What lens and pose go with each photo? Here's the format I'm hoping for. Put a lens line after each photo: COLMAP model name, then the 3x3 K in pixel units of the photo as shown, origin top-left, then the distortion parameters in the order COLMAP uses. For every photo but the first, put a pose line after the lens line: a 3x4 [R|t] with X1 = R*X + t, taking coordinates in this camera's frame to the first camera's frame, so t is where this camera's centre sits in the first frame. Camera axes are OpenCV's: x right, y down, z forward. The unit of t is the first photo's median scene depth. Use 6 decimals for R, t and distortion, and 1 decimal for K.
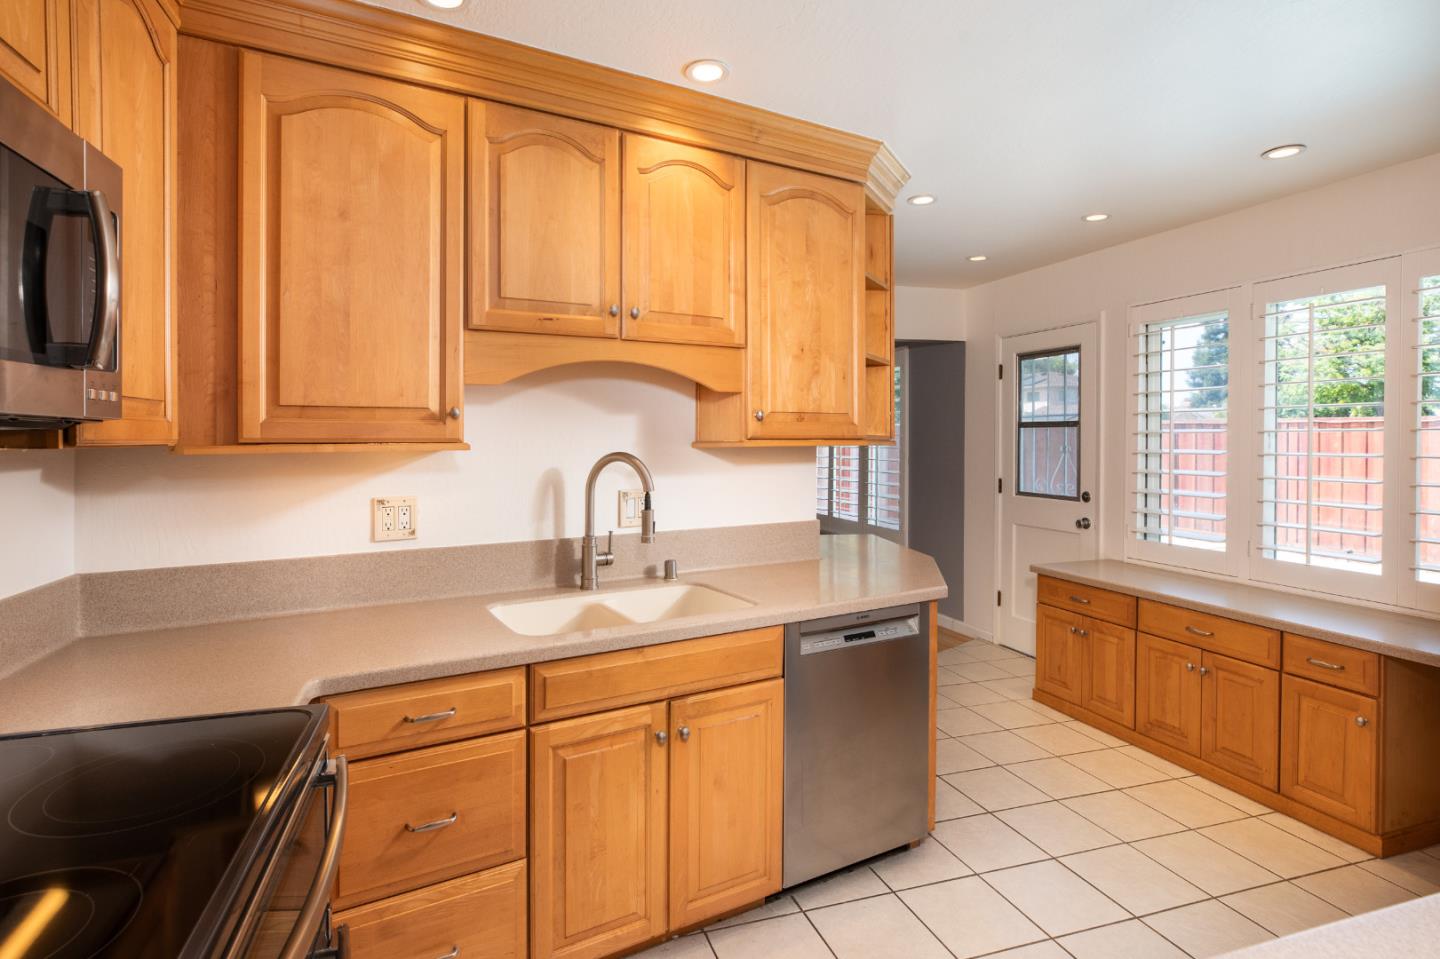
lens RADIAL K [[727.7, 0, 690.8], [0, 727.7, 446.5], [0, 0, 1]] dist [0.001997, 0.000154]
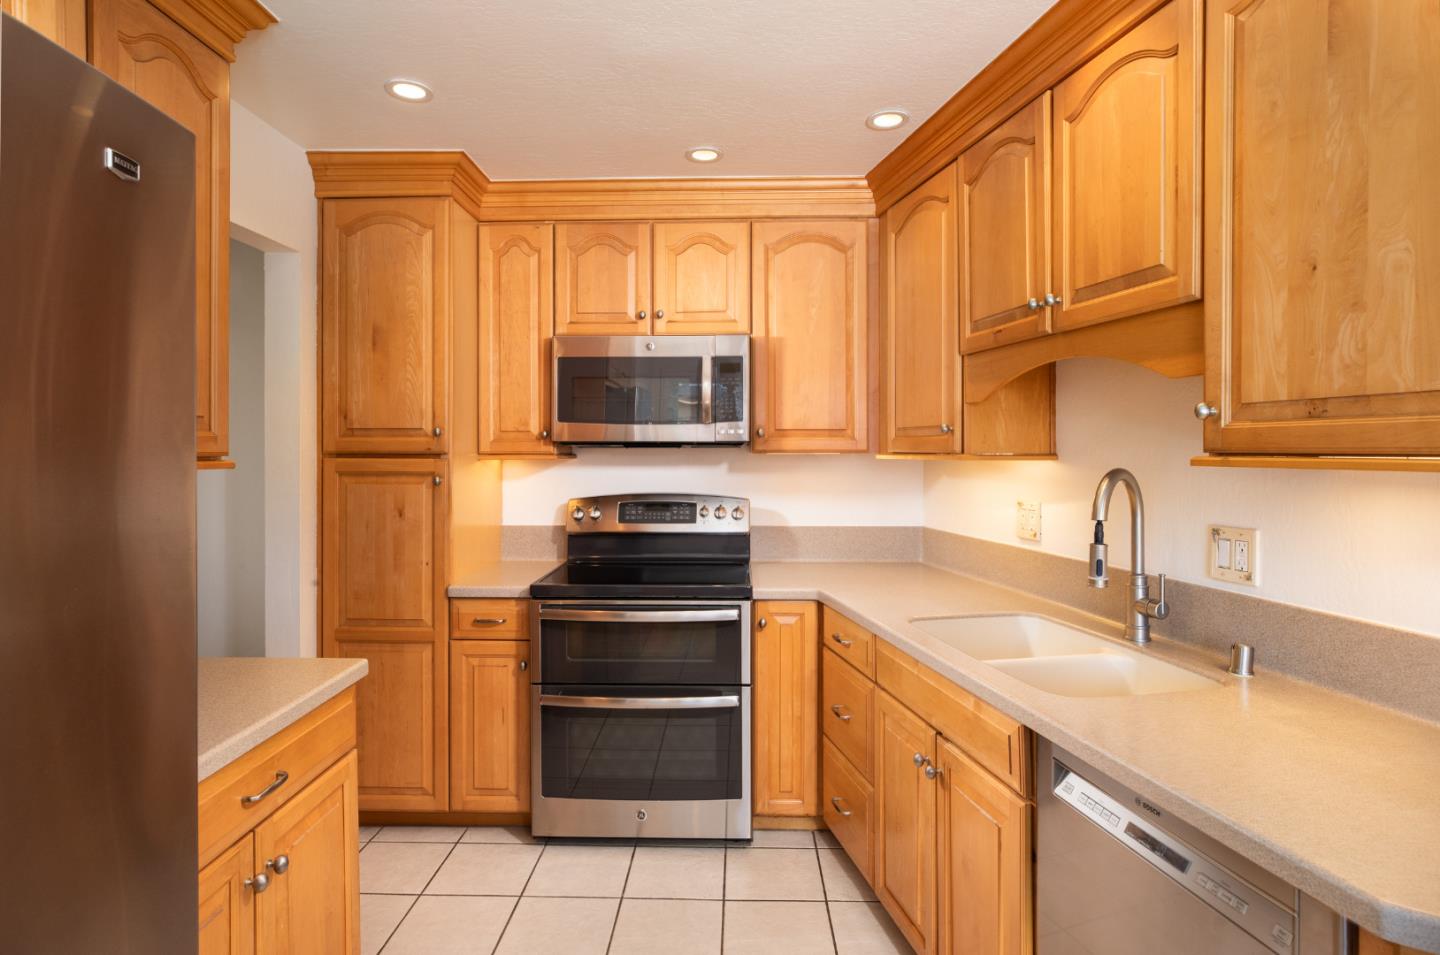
lens RADIAL K [[767.7, 0, 741.3], [0, 767.7, 443.4], [0, 0, 1]] dist [-0.037059, 0.000095]
pose [[-0.304301, -0.001300, -0.952575, 1.286389], [-0.008297, 0.999965, 0.001286, -0.027201], [0.952540, 0.008295, -0.304301, 1.392158]]
